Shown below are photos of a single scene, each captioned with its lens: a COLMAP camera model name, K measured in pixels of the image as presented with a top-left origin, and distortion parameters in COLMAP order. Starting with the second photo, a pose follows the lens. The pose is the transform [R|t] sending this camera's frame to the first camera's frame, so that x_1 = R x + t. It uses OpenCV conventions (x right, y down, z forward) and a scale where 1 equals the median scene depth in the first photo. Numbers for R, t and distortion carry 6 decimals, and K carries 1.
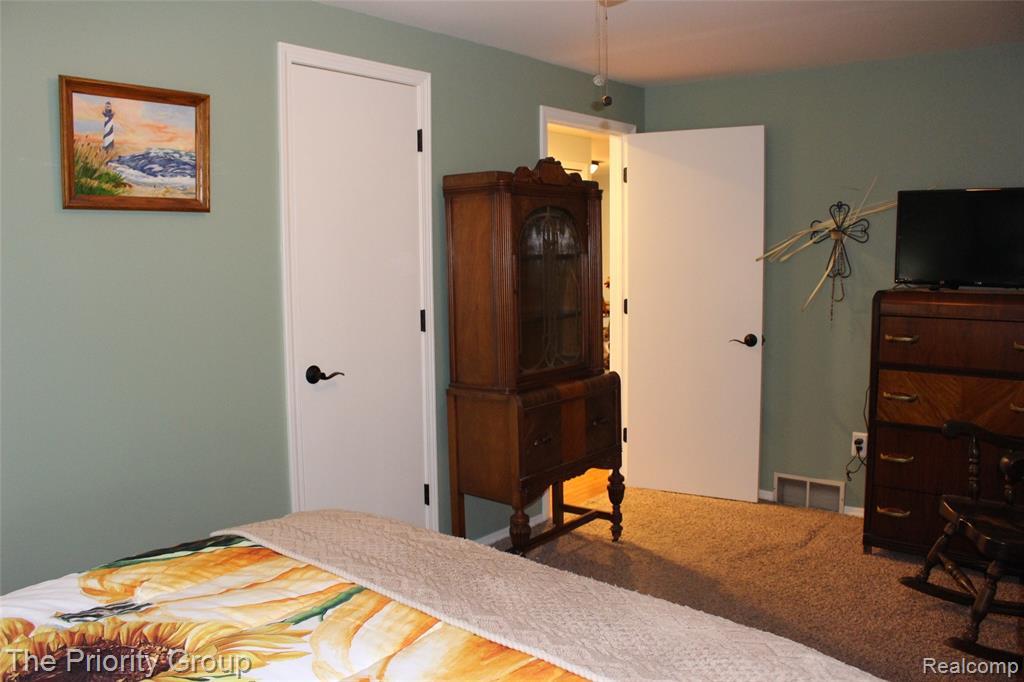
lens RADIAL K [[844.3, 0, 515.4], [0, 844.3, 342.5], [0, 0, 1]] dist [-0.122197, 0.074872]
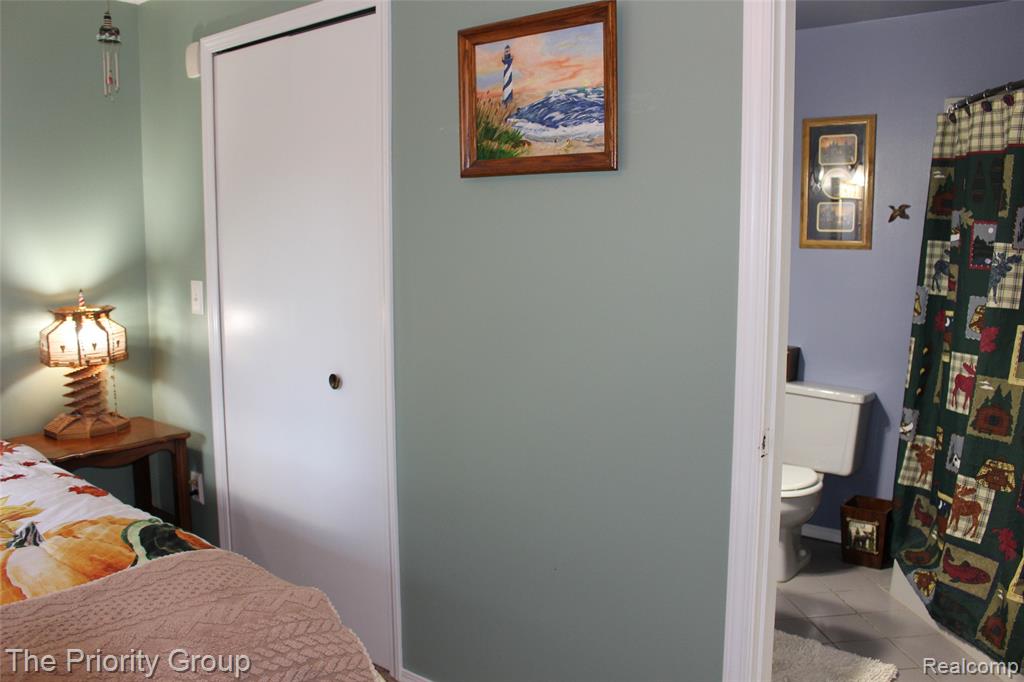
lens RADIAL K [[844.3, 0, 513.9], [0, 844.3, 343.7], [0, 0, 1]] dist [-0.122197, 0.074872]
pose [[0.004560, 0.134103, -0.990957, 0.360223], [-0.112210, 0.984777, 0.132750, -0.102129], [0.993674, 0.110590, 0.019539, 0.963429]]
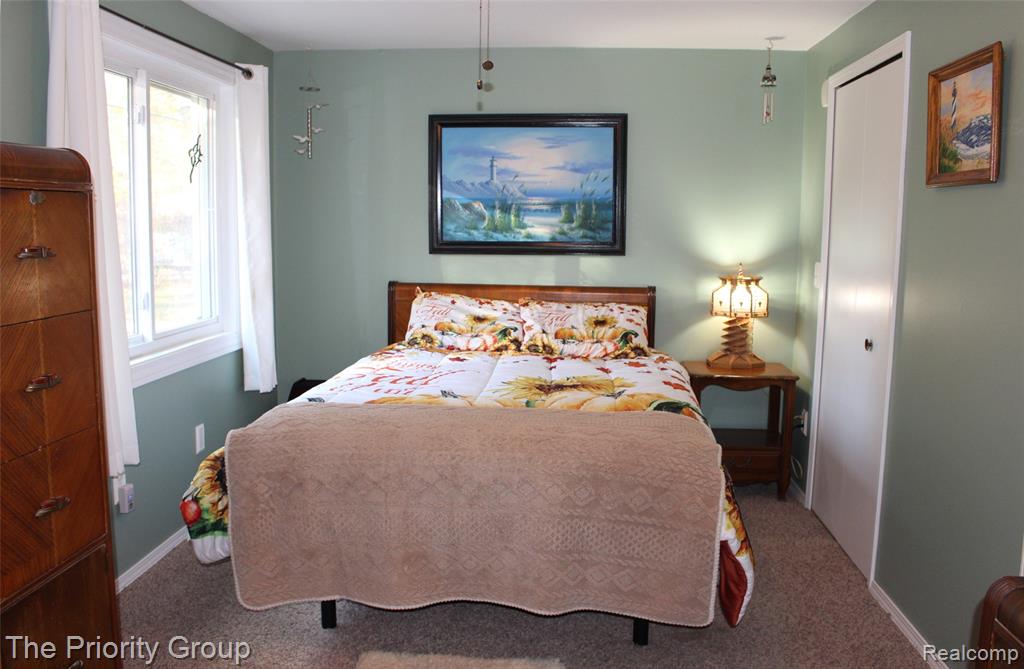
lens RADIAL K [[877.8, 0, 515.8], [0, 877.8, 330.4], [0, 0, 1]] dist [-0.071868, 0.006244]
pose [[-0.813623, 0.069246, -0.577254, 0.574003], [-0.073260, 0.972757, 0.219947, -0.174641], [0.576758, 0.221244, -0.786385, 1.512260]]
